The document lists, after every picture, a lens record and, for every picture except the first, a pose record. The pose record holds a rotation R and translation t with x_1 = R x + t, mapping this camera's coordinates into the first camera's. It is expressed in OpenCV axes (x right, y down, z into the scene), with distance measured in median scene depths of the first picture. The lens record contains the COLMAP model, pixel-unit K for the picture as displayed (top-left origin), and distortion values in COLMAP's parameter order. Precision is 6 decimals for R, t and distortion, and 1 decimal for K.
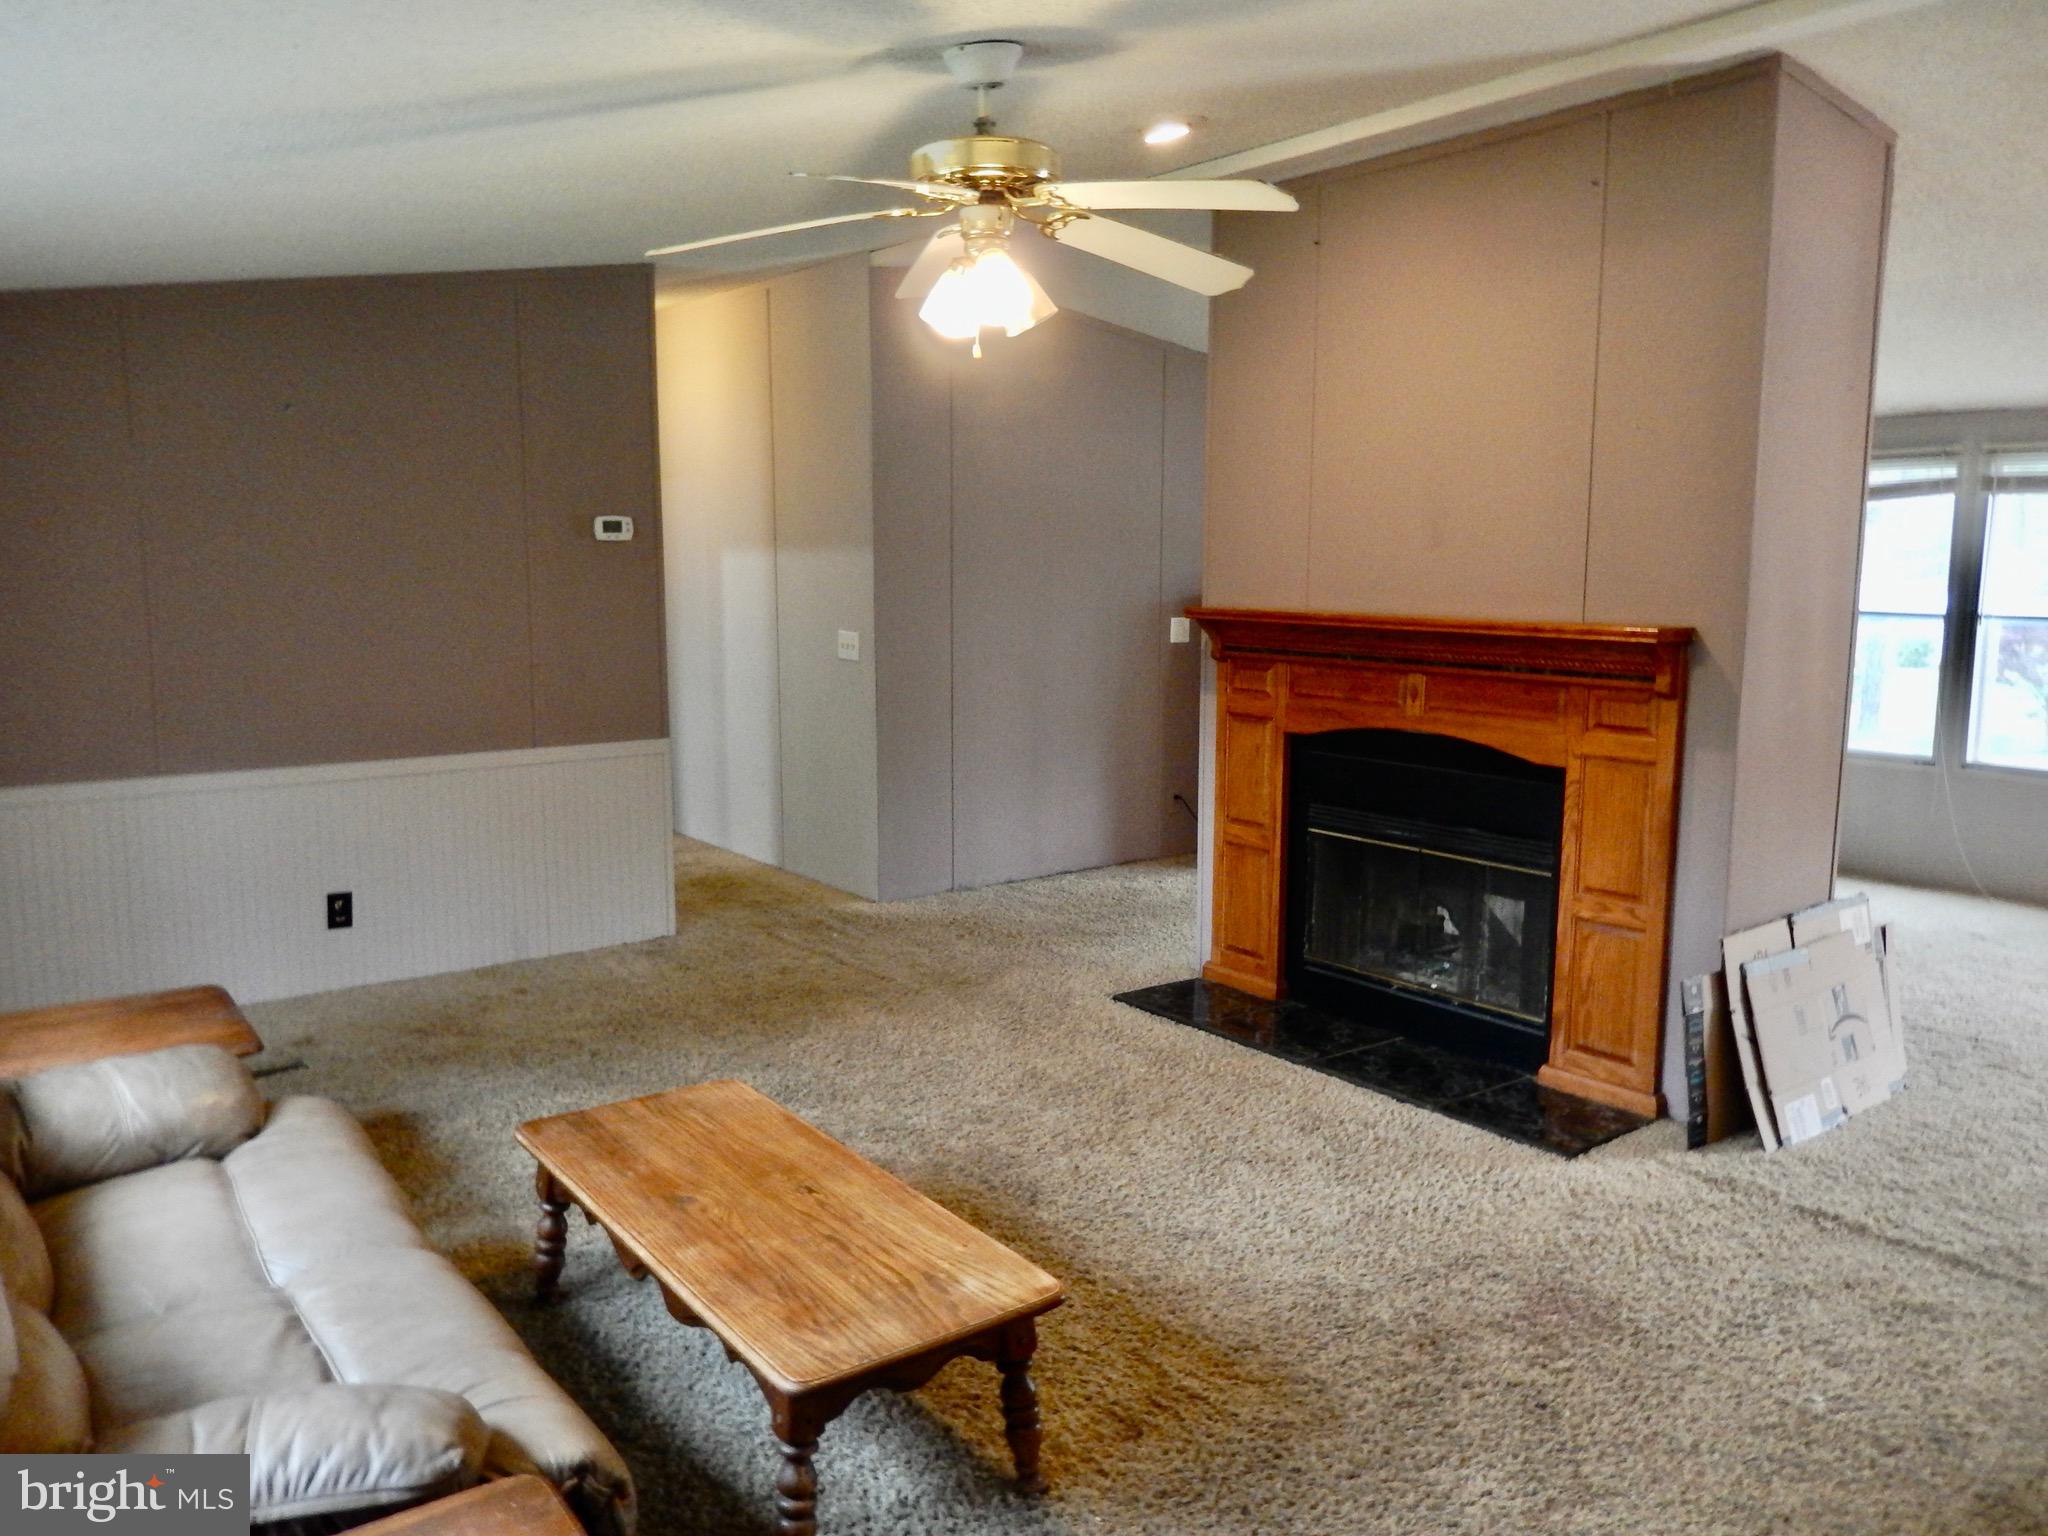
lens RADIAL K [[1535.9, 0, 1024.0], [0, 1535.9, 768.0], [0, 0, 1]] dist [-0.001031, -0.002818]
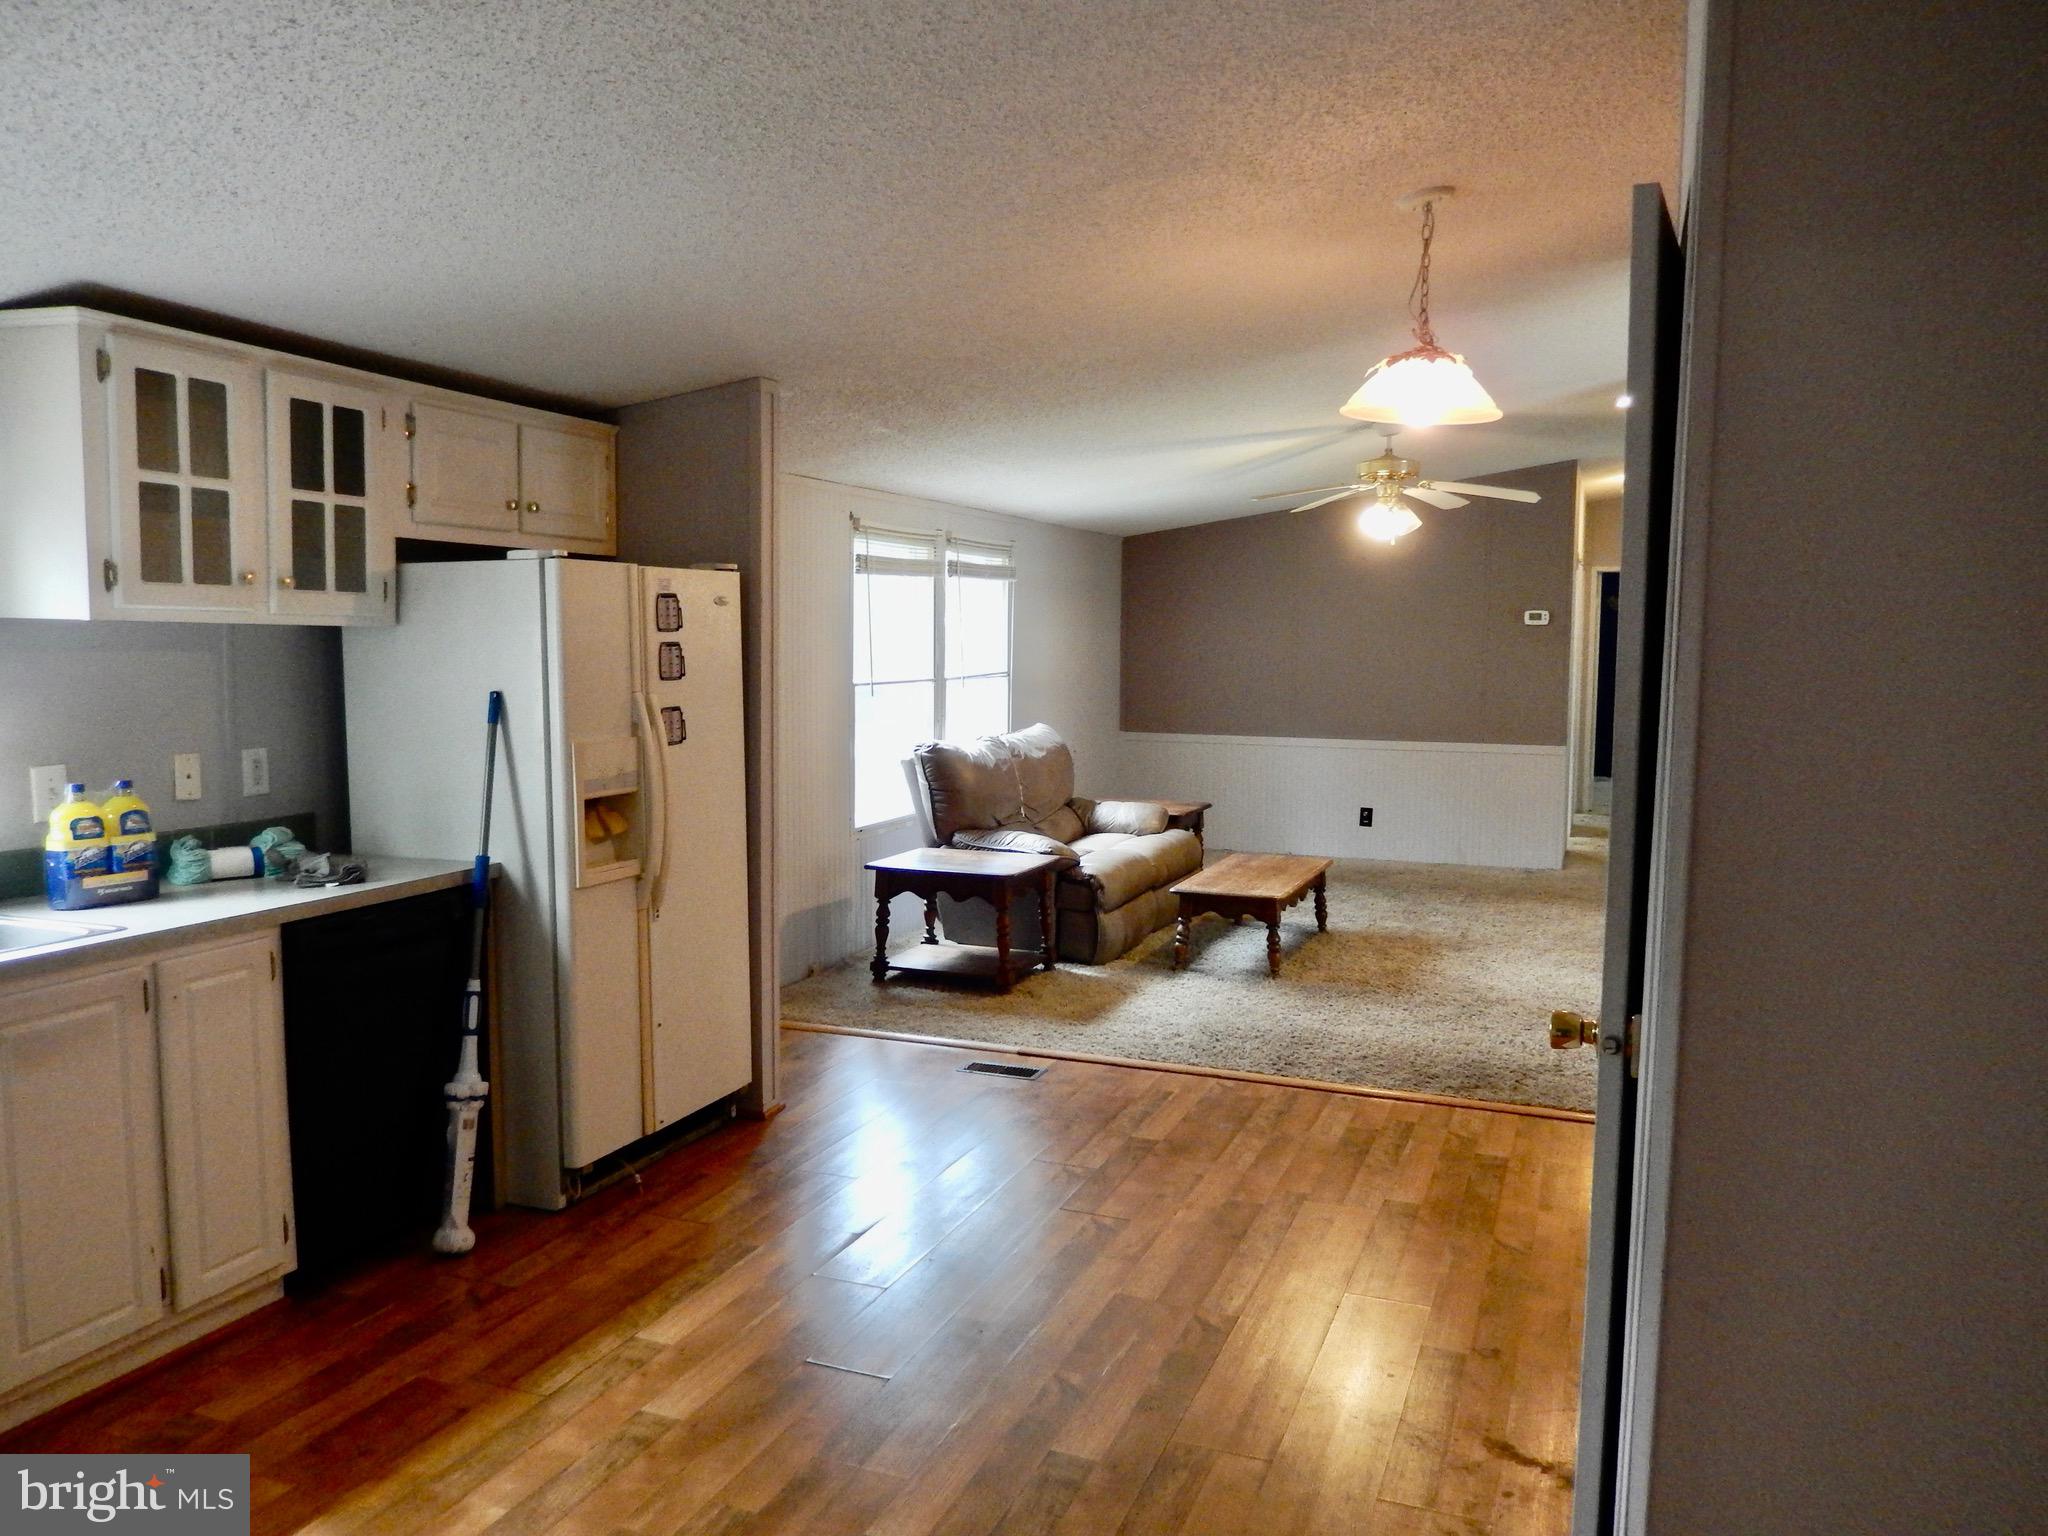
lens RADIAL K [[1548.5, 0, 1028.9], [0, 1548.5, 776.3], [0, 0, 1]] dist [0.011688, -0.007357]
pose [[0.534409, 0.079478, -0.841481, 0.918130], [-0.126720, 0.991851, 0.013203, 0.067867], [0.835673, 0.099576, 0.540126, -0.385418]]
